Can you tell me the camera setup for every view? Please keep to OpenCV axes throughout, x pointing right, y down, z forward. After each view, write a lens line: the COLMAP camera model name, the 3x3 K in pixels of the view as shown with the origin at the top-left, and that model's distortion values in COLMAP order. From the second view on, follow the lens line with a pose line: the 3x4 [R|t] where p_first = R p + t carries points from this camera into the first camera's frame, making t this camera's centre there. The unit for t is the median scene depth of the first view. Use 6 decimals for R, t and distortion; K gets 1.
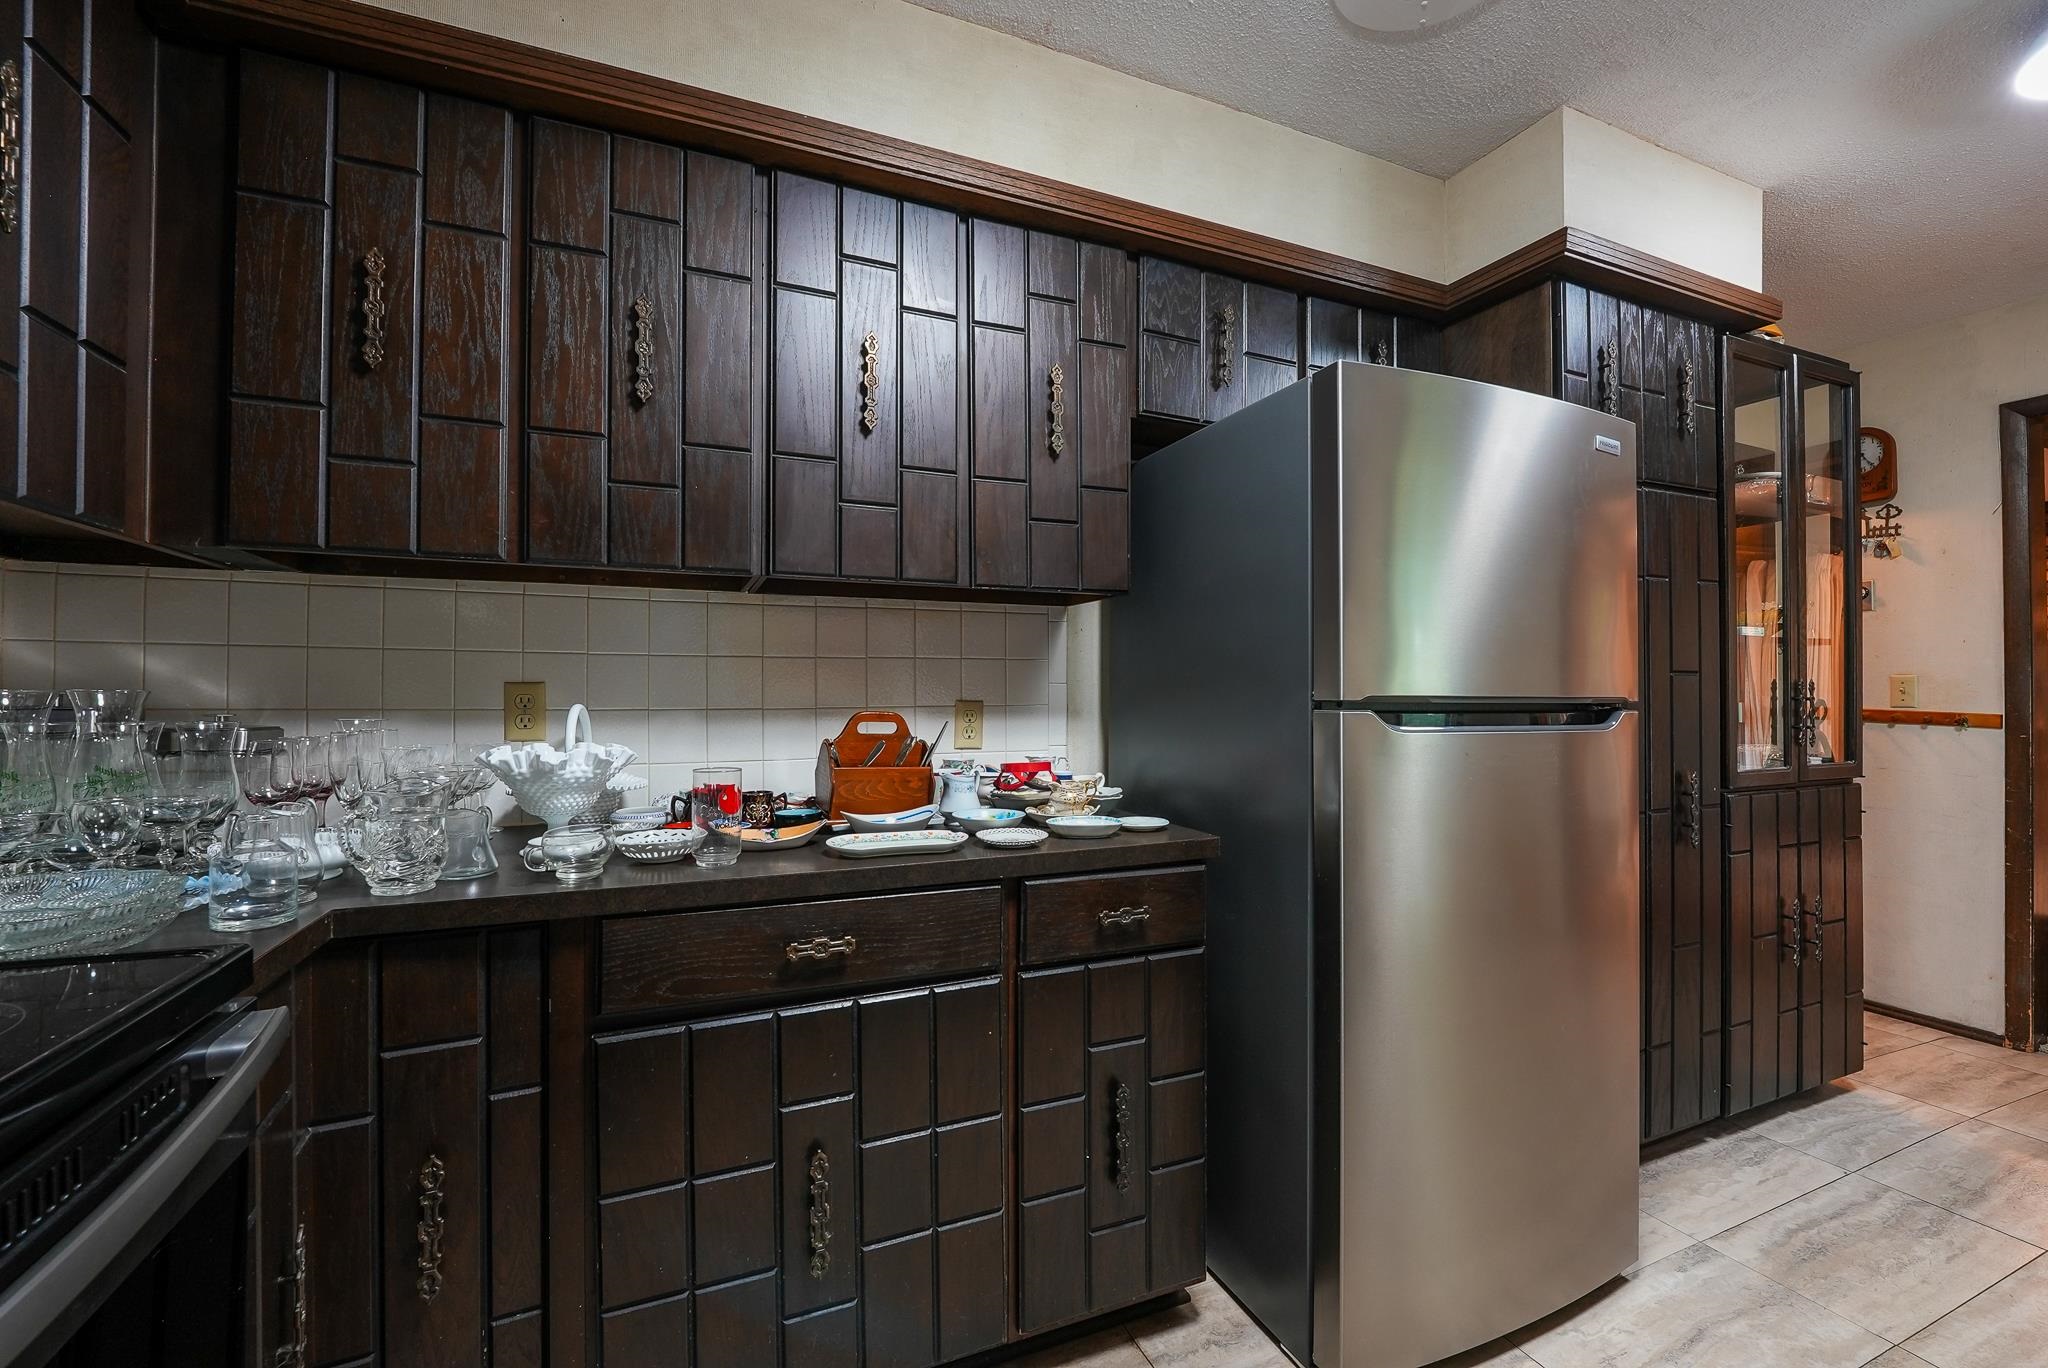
lens RADIAL K [[833.5, 0, 1017.0], [0, 833.5, 687.4], [0, 0, 1]] dist [-0.006914, -0.002674]
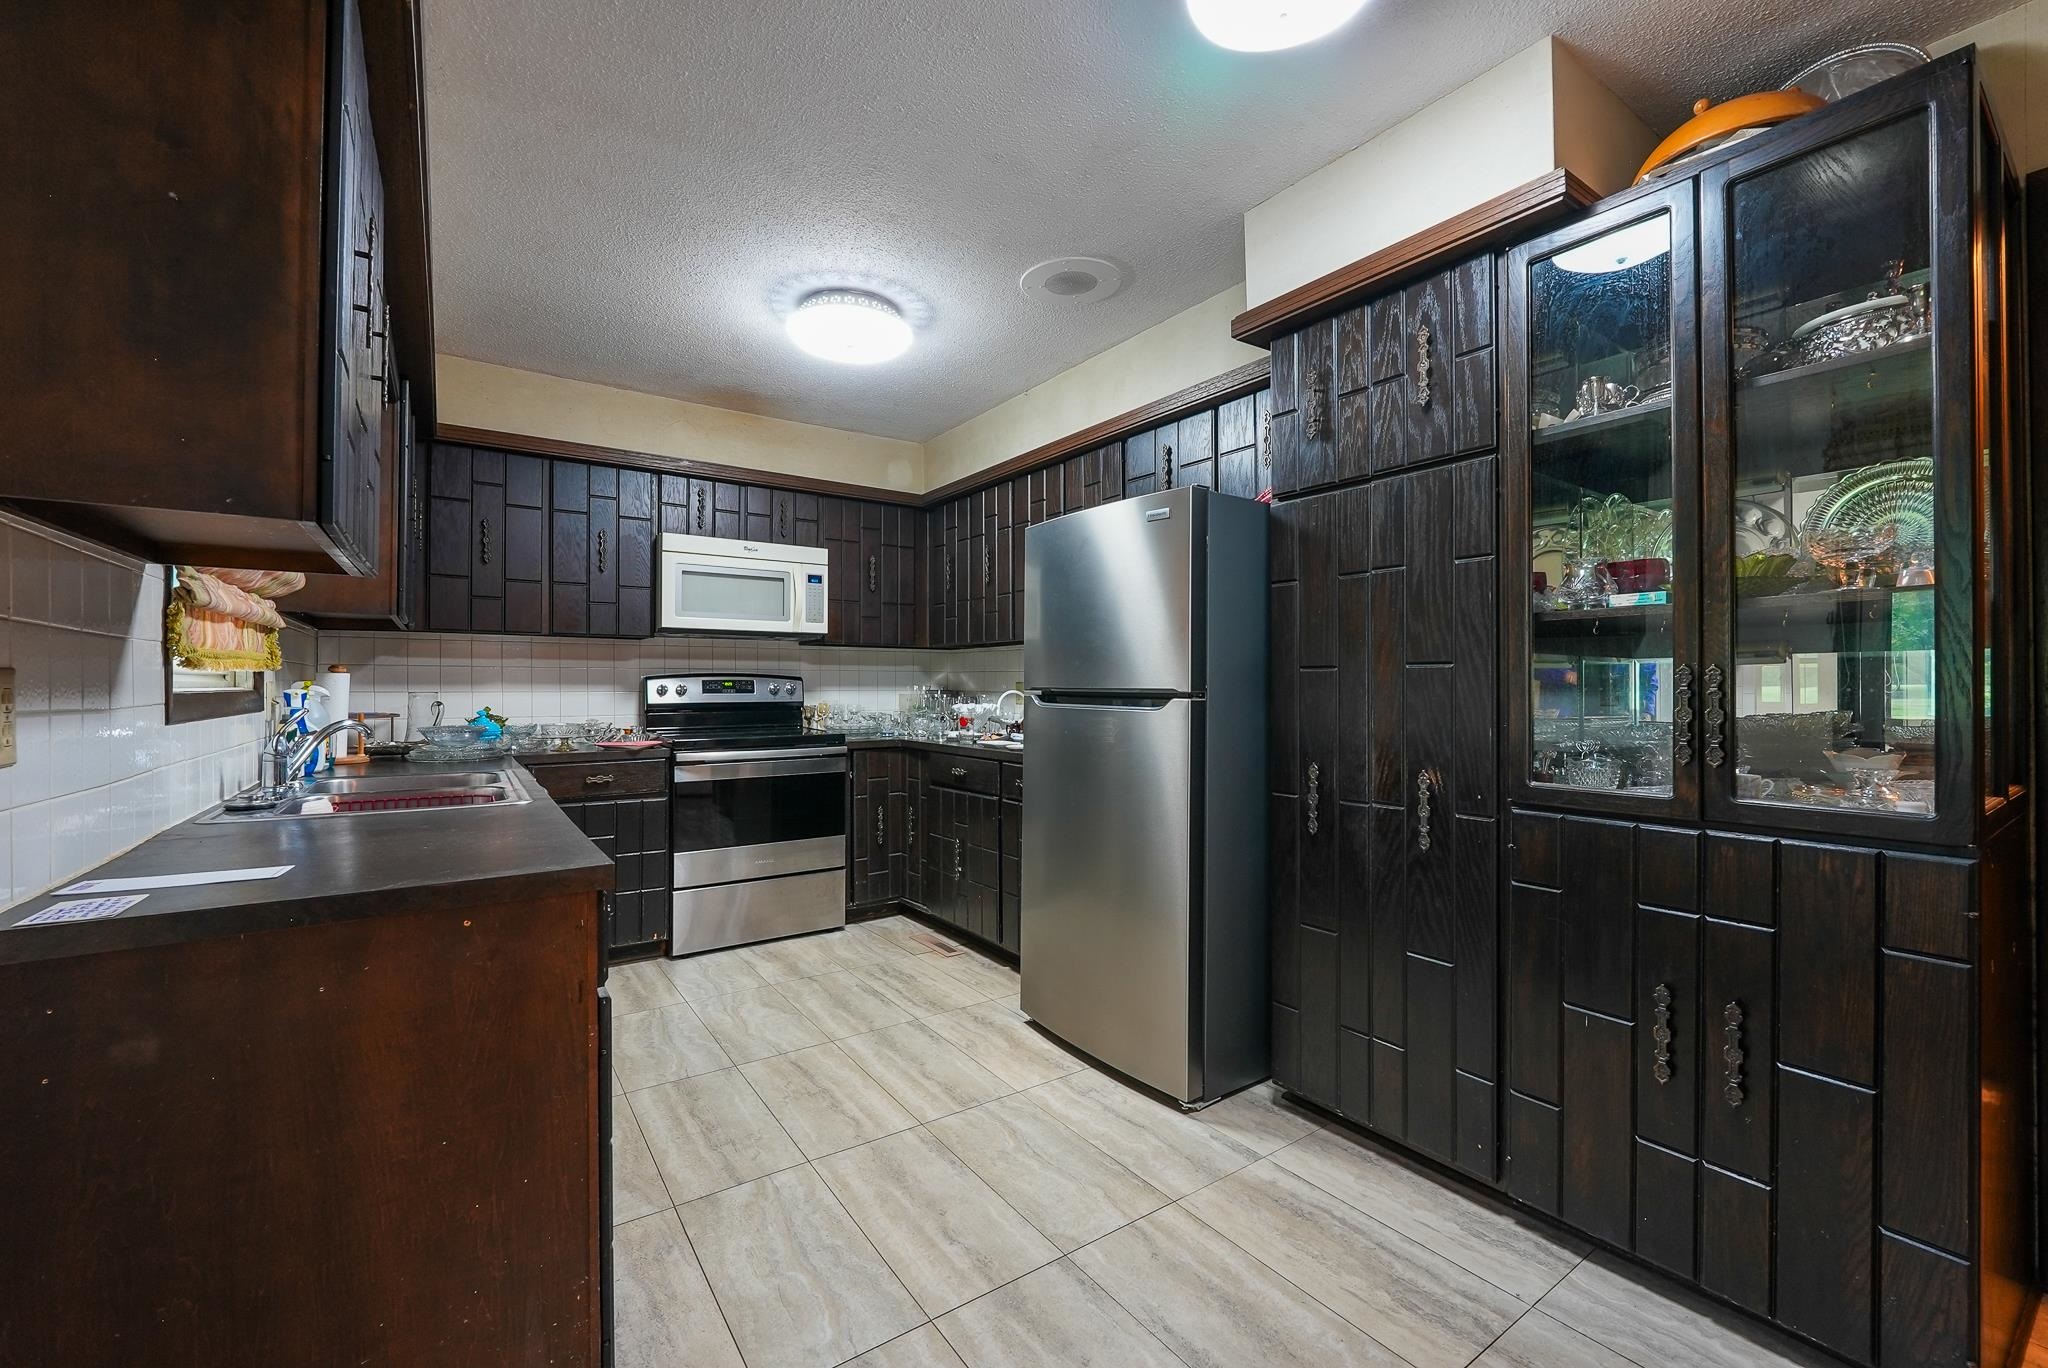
lens RADIAL K [[833.5, 0, 1025.0], [0, 833.5, 685.3], [0, 0, 1]] dist [-0.006914, -0.002674]
pose [[0.214815, -0.006173, -0.976635, 1.861509], [-0.000947, 0.999978, -0.006529, 0.013958], [0.976654, 0.002327, 0.214805, 0.405991]]
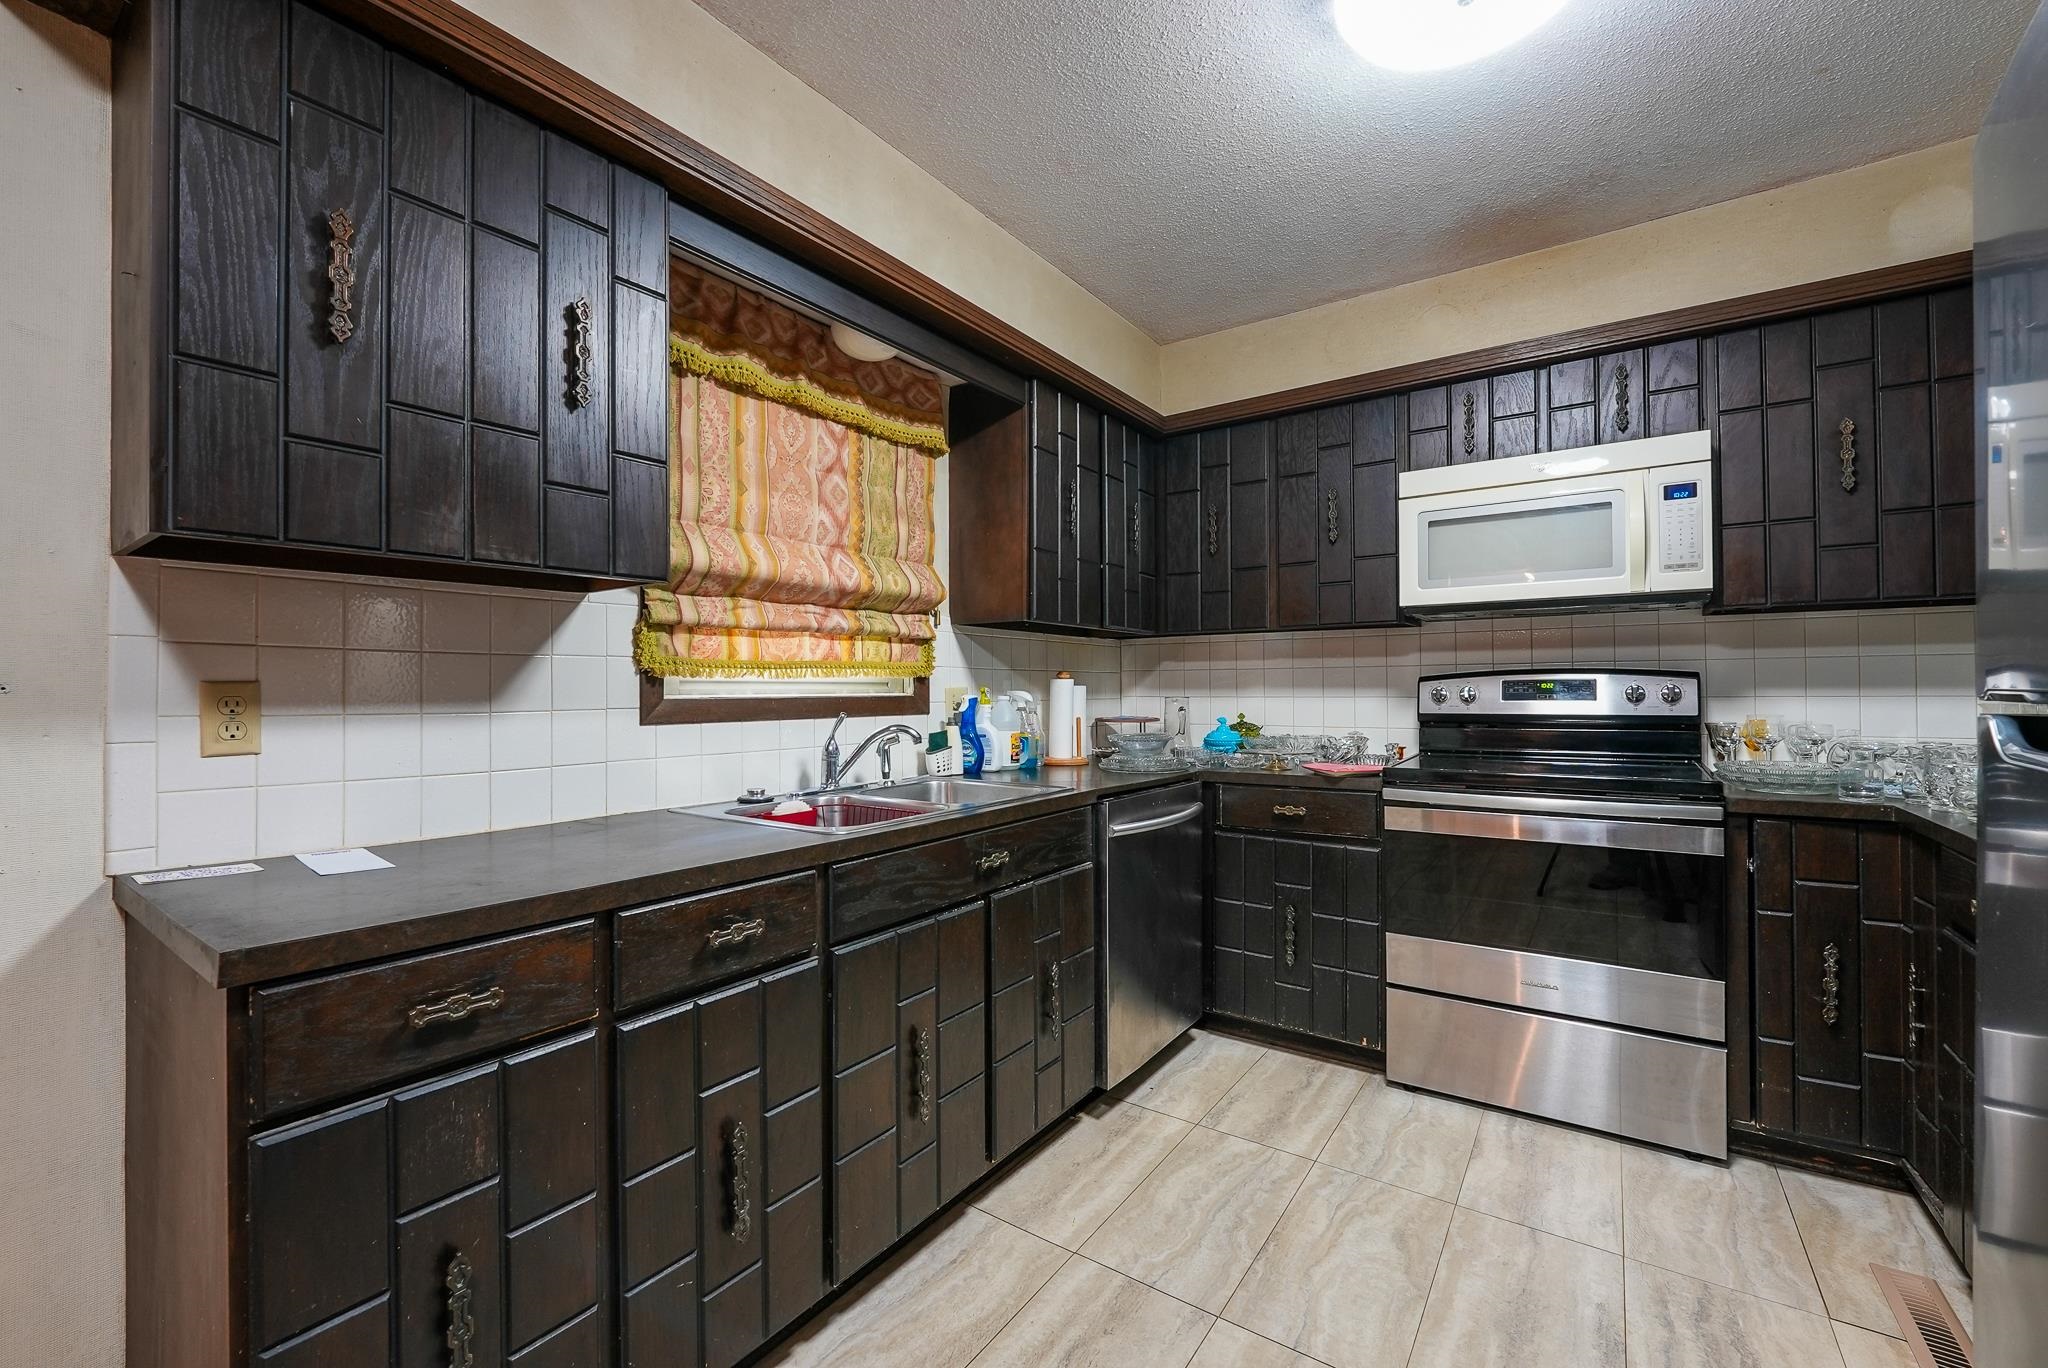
lens RADIAL K [[833.5, 0, 1023.6], [0, 833.5, 686.2], [0, 0, 1]] dist [-0.006914, -0.002674]
pose [[-0.845594, -0.004972, -0.533803, 0.999952], [-0.000968, 0.999969, -0.007780, 0.009129], [0.533826, -0.006062, -0.845573, 0.850053]]
